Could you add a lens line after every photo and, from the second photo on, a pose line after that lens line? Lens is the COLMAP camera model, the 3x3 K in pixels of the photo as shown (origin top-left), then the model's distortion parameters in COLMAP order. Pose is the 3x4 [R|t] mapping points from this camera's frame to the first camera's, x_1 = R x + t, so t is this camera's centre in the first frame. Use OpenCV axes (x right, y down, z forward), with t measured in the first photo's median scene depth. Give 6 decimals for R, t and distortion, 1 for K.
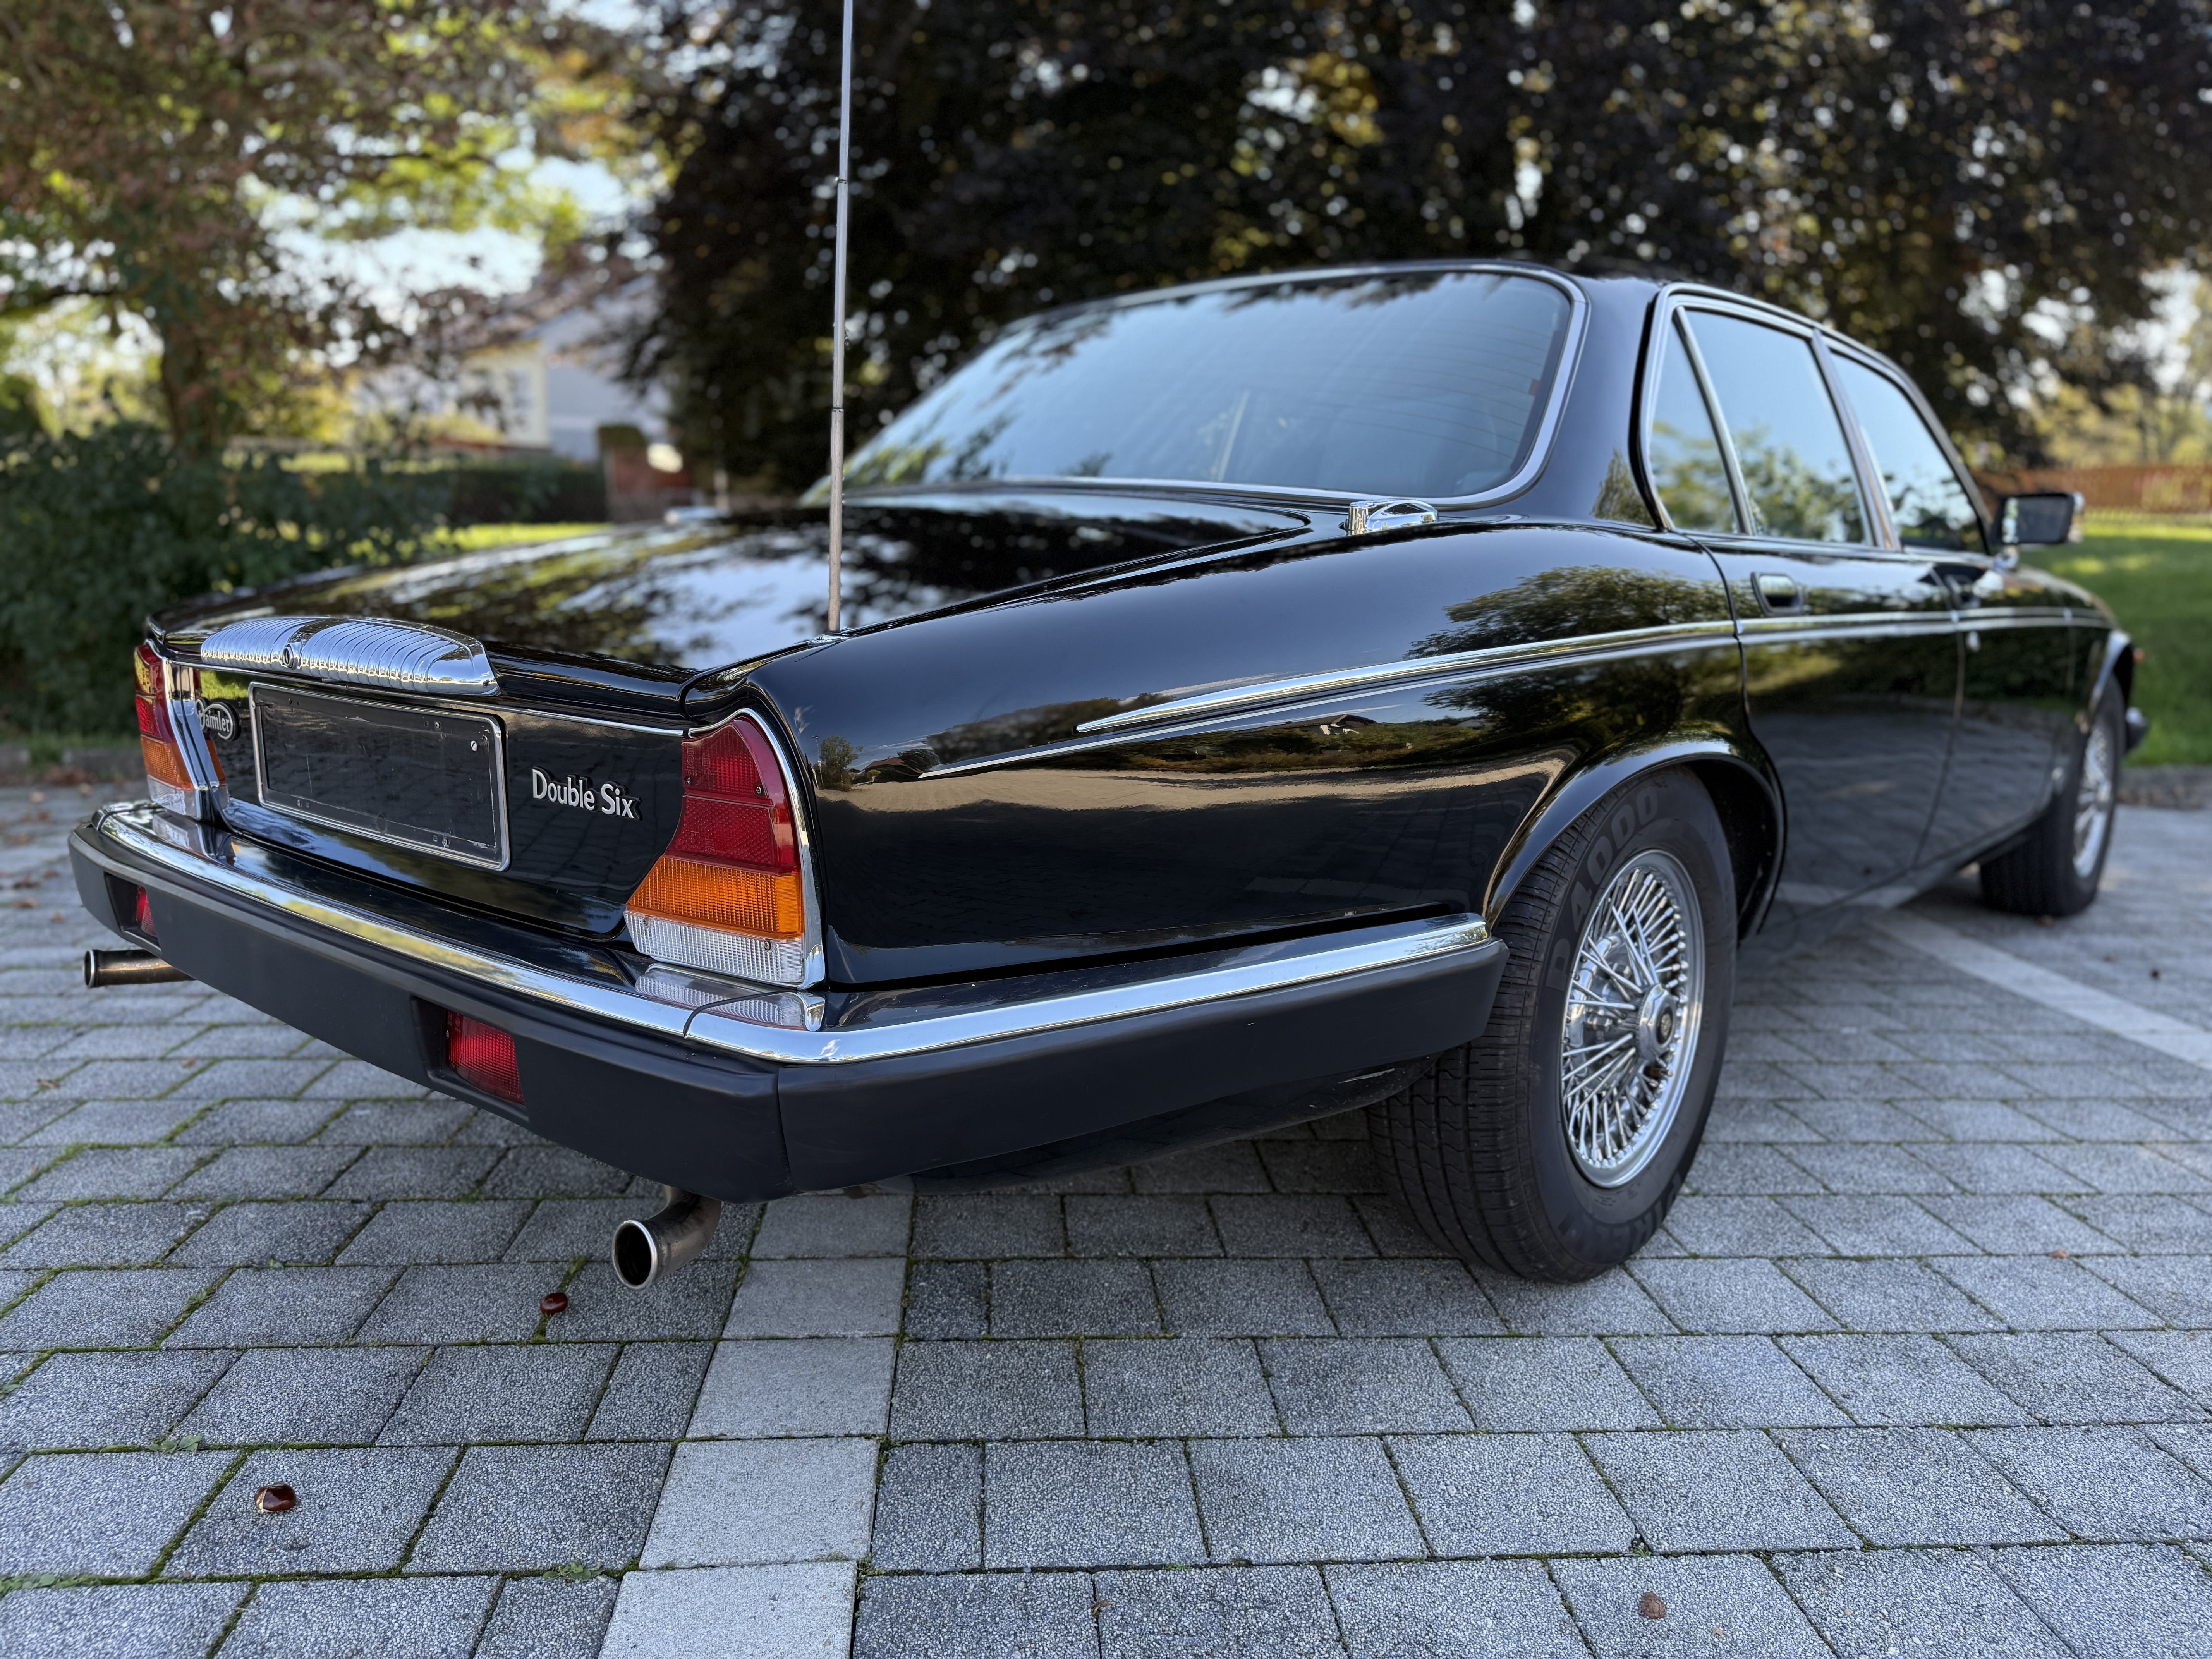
lens RADIAL K [[1572.8, 0, 1121.0], [0, 1572.8, 840.9], [0, 0, 1]] dist [0.017792, -0.025350]
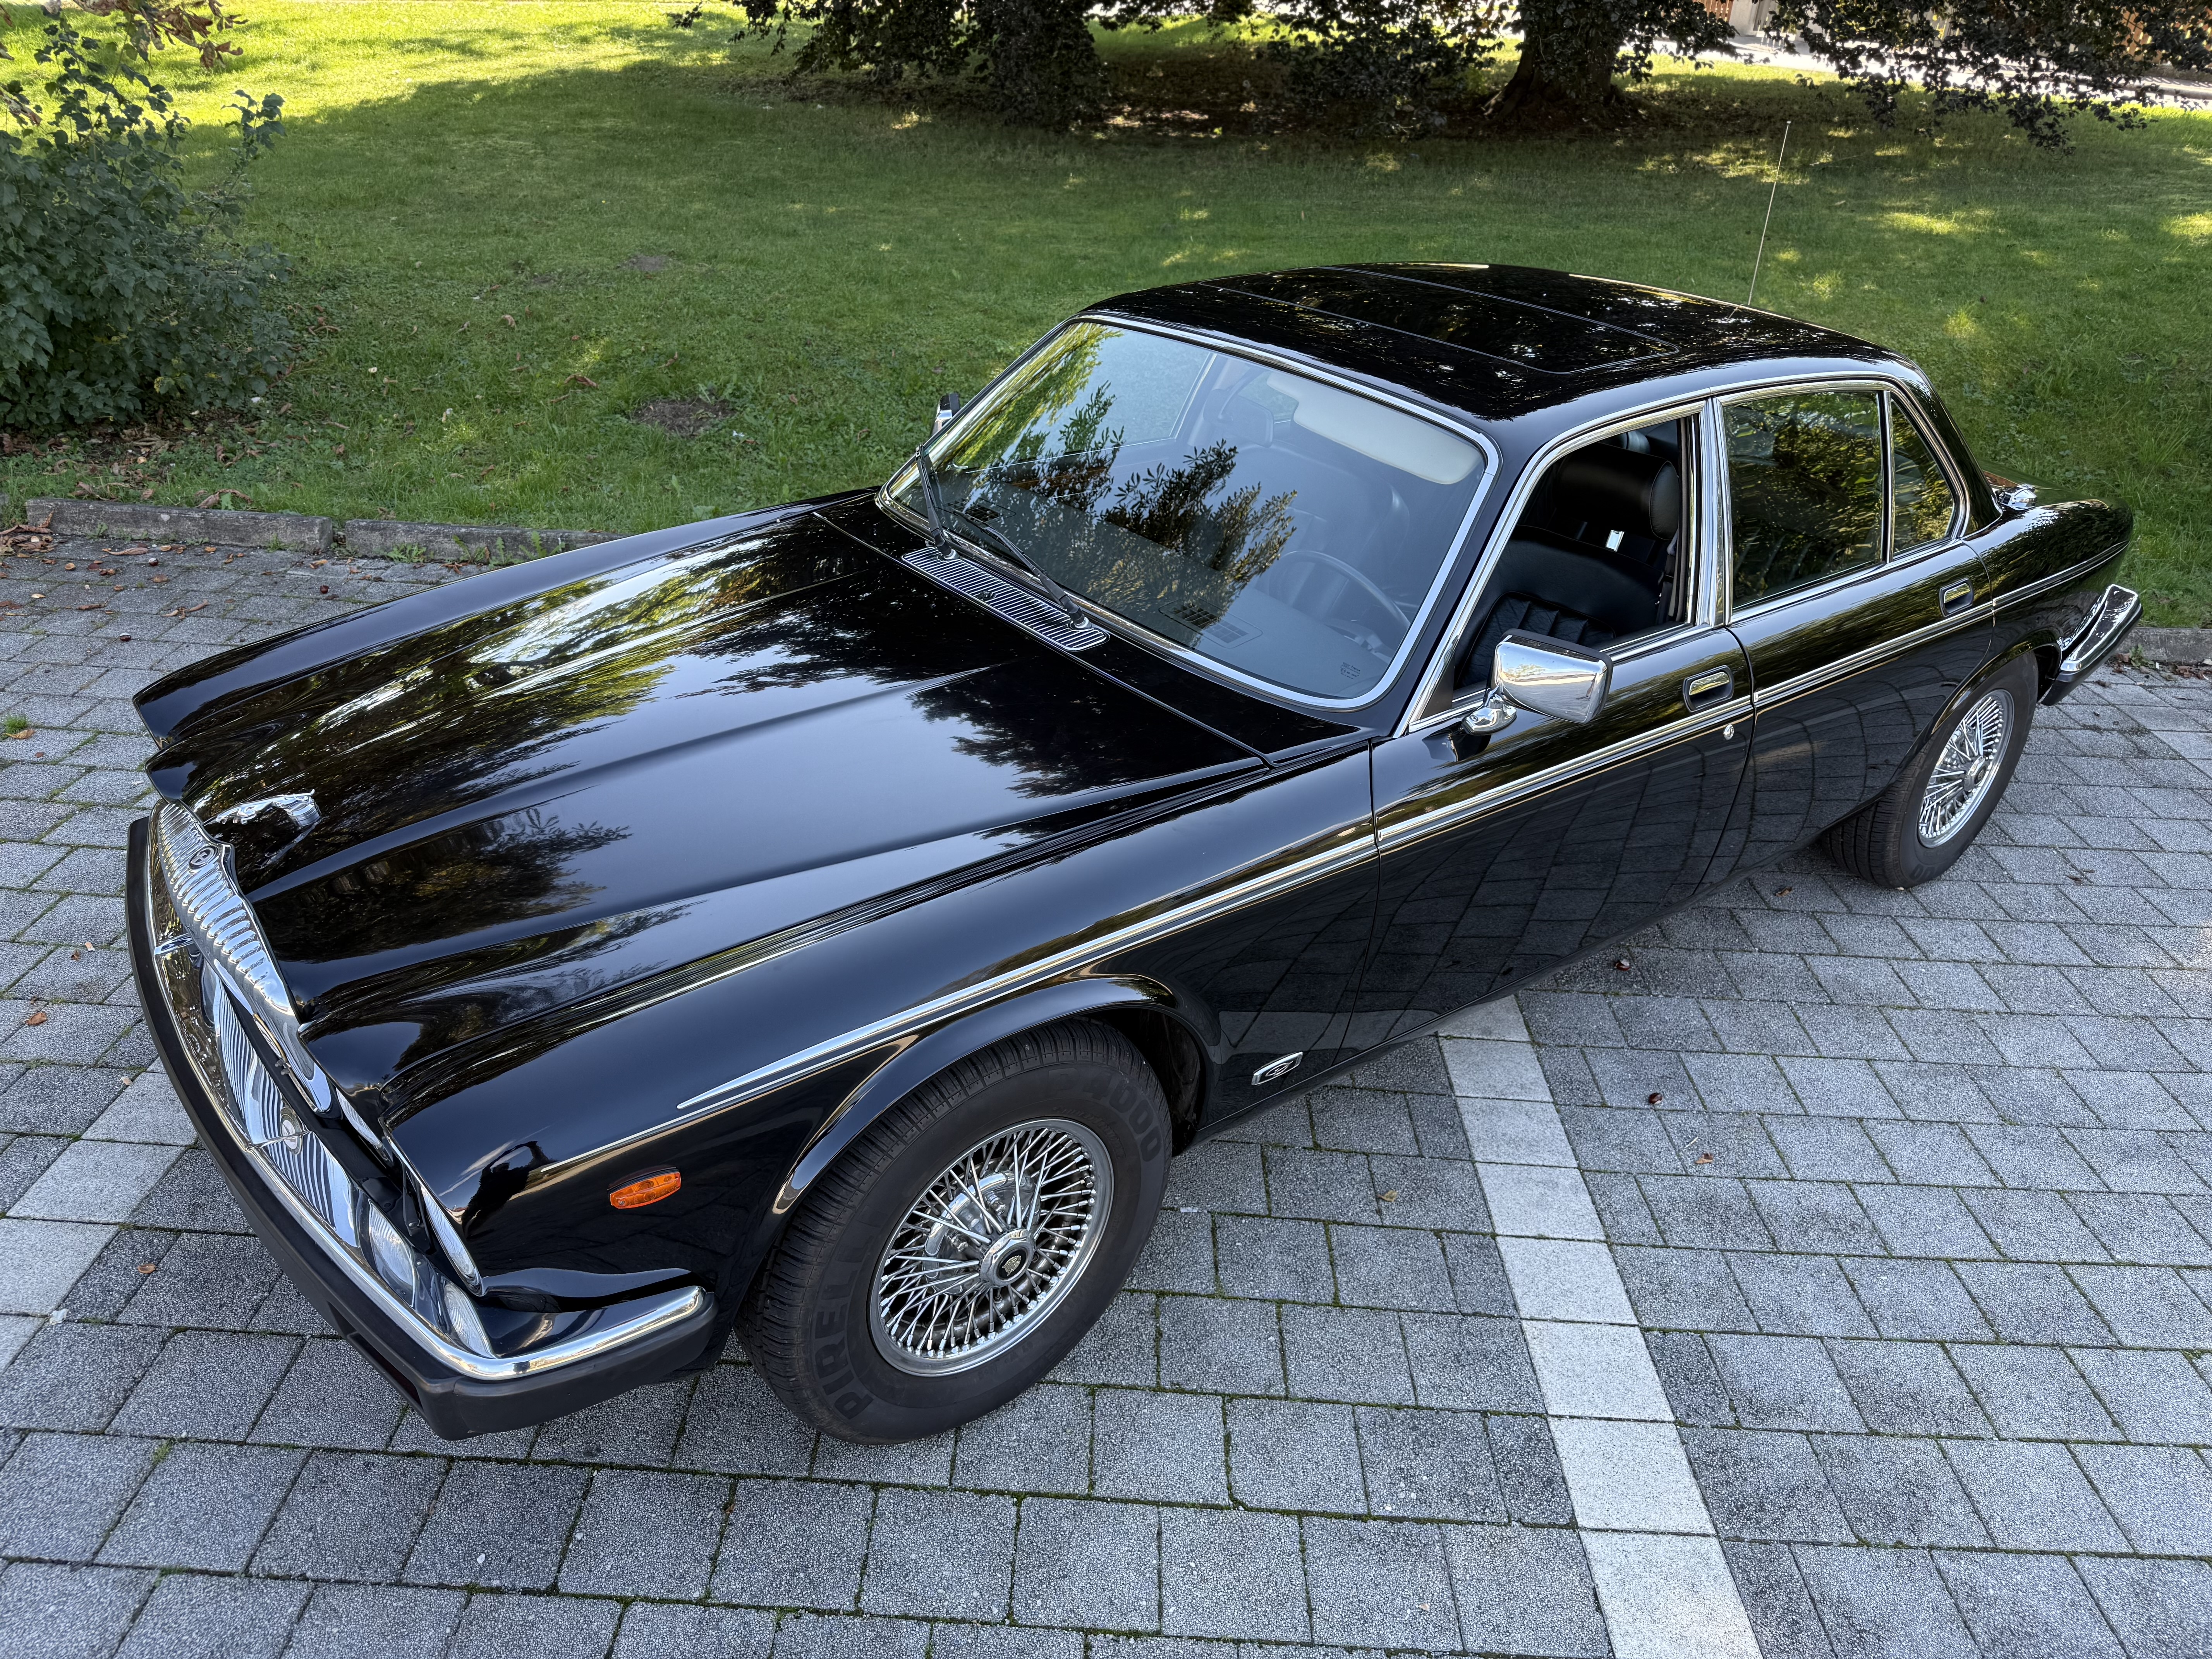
lens RADIAL K [[1572.8, 0, 1110.8], [0, 1572.8, 819.2], [0, 0, 1]] dist [0.017792, -0.025350]
pose [[0.995012, 0.082034, -0.056761, 0.893899], [-0.061182, 0.951252, 0.302284, -0.732759], [0.078792, -0.297303, 0.951526, 0.397356]]
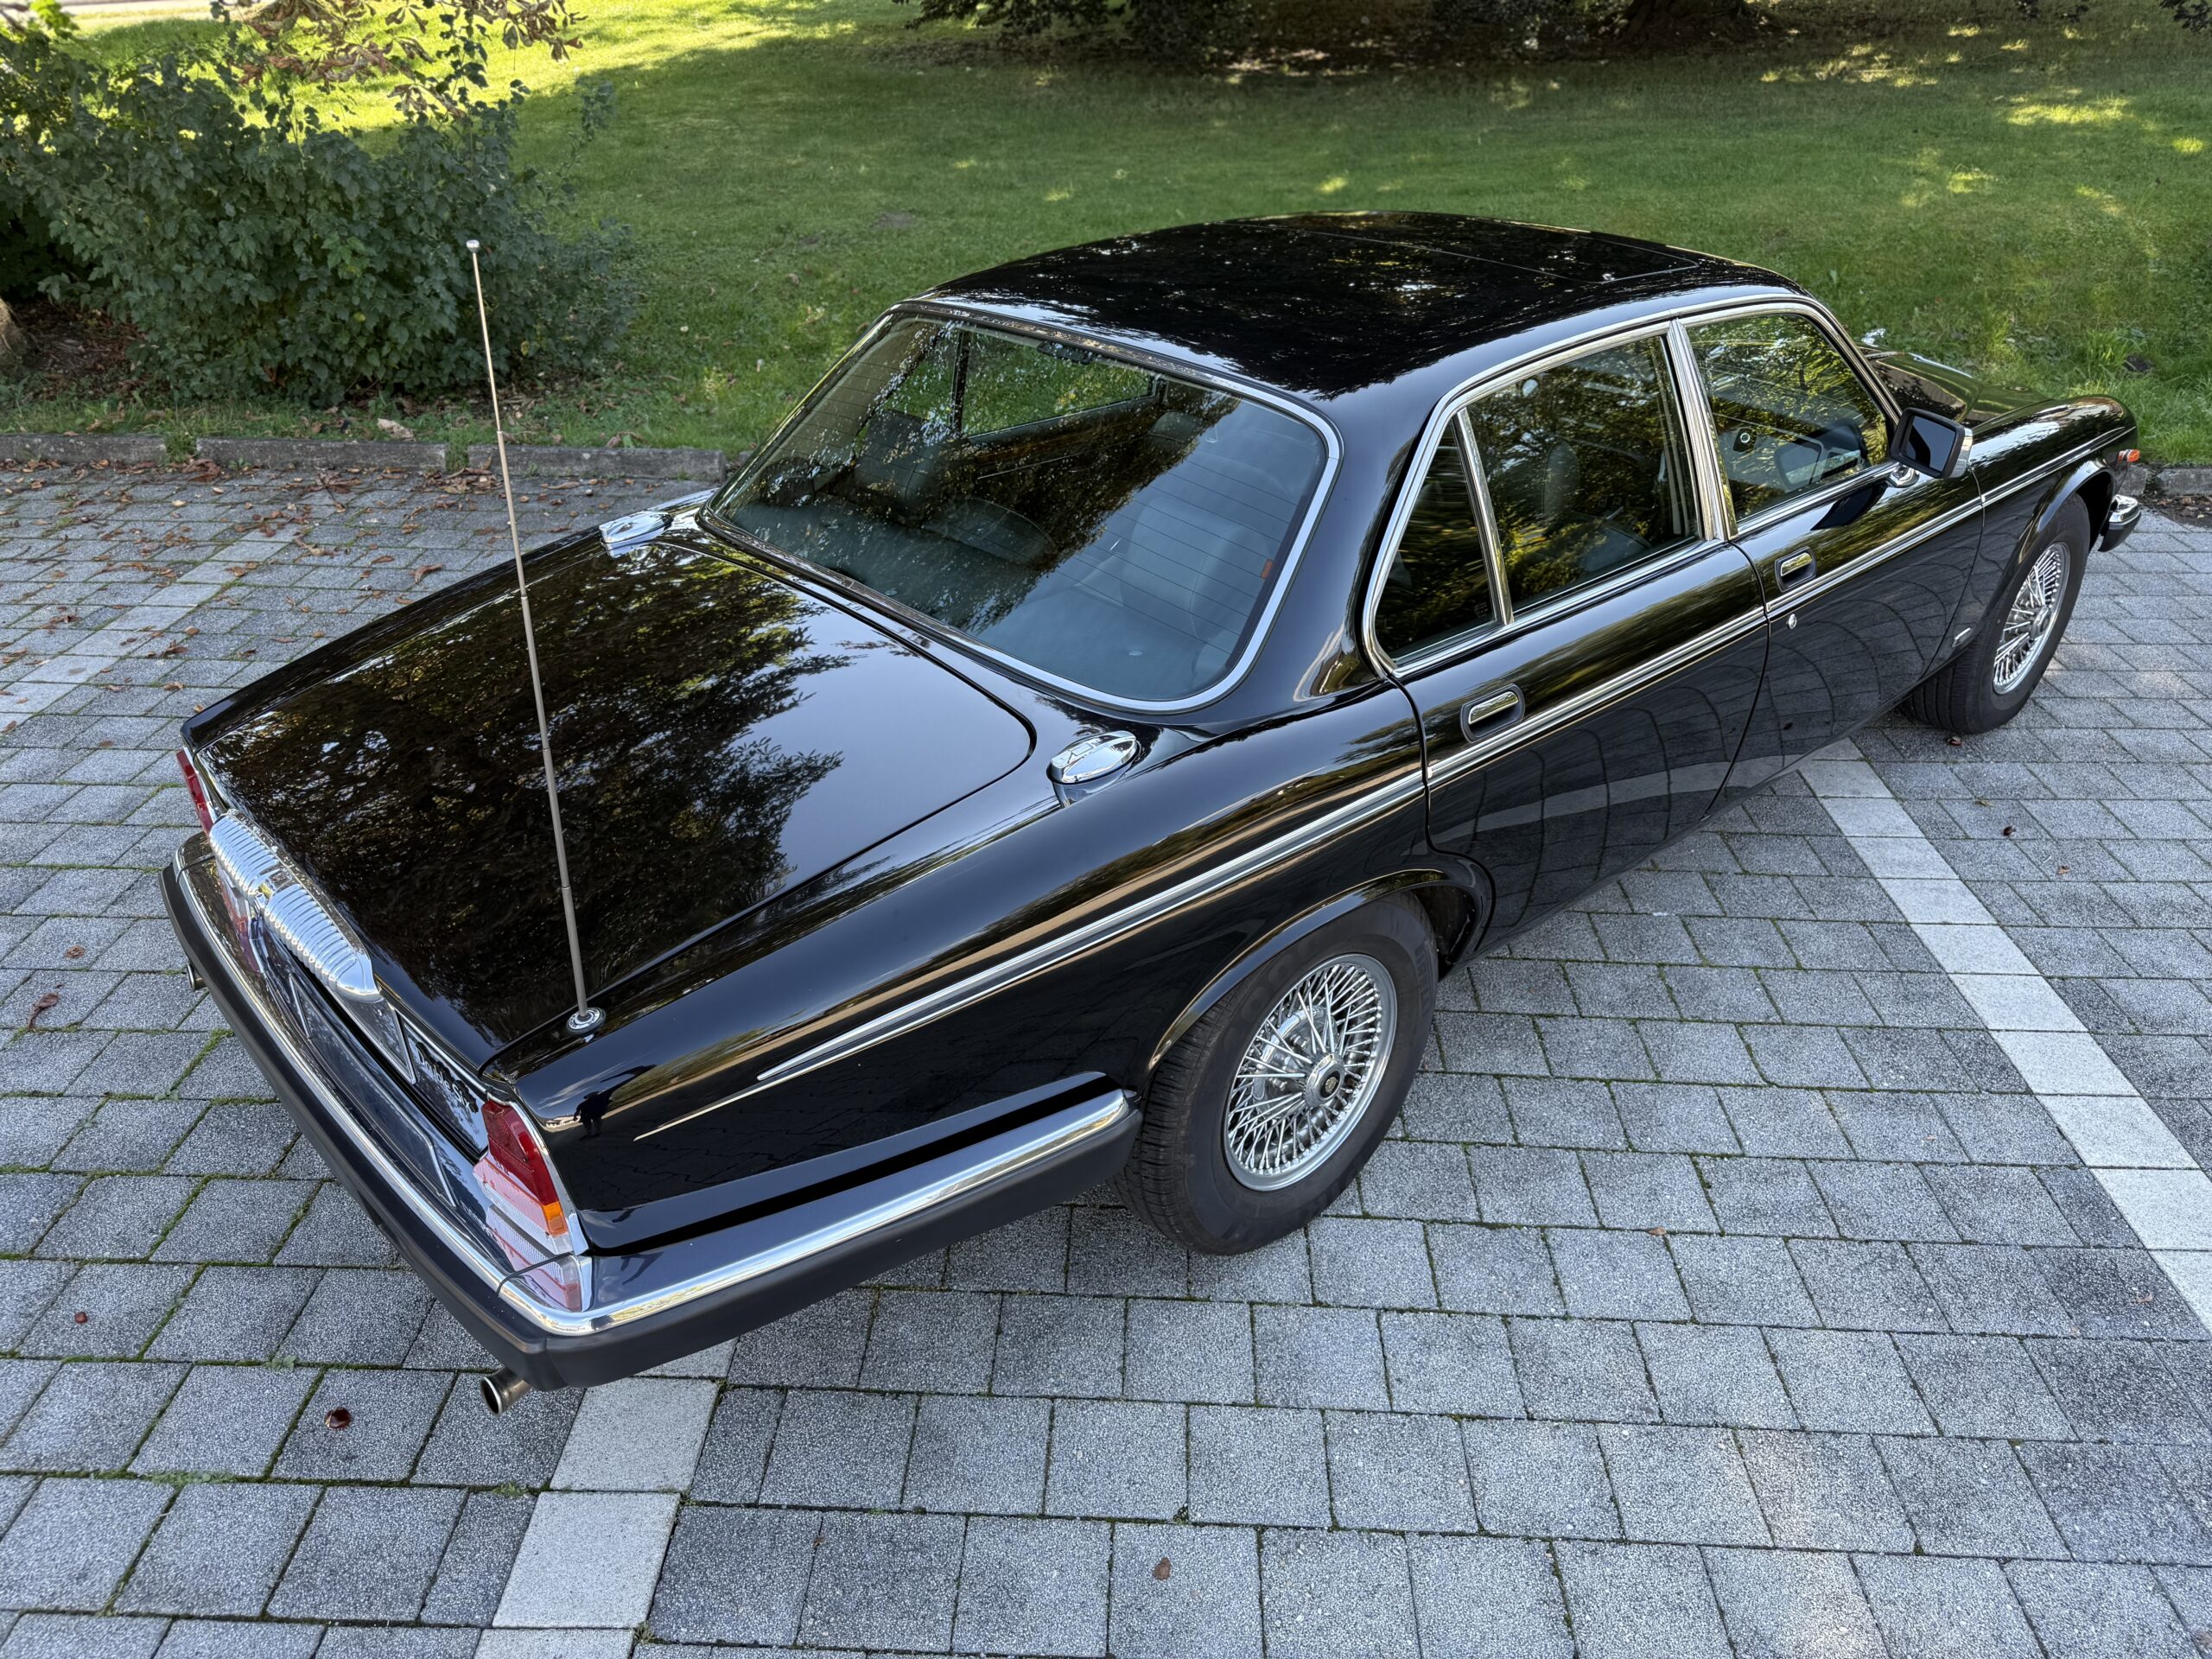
lens RADIAL K [[1572.8, 0, 1118.8], [0, 1572.8, 832.1], [0, 0, 1]] dist [0.017792, -0.025350]
pose [[0.993789, 0.043178, -0.102566, 0.364011], [-0.006445, 0.942444, 0.334302, -0.634734], [0.111097, -0.331564, 0.936869, -0.205120]]
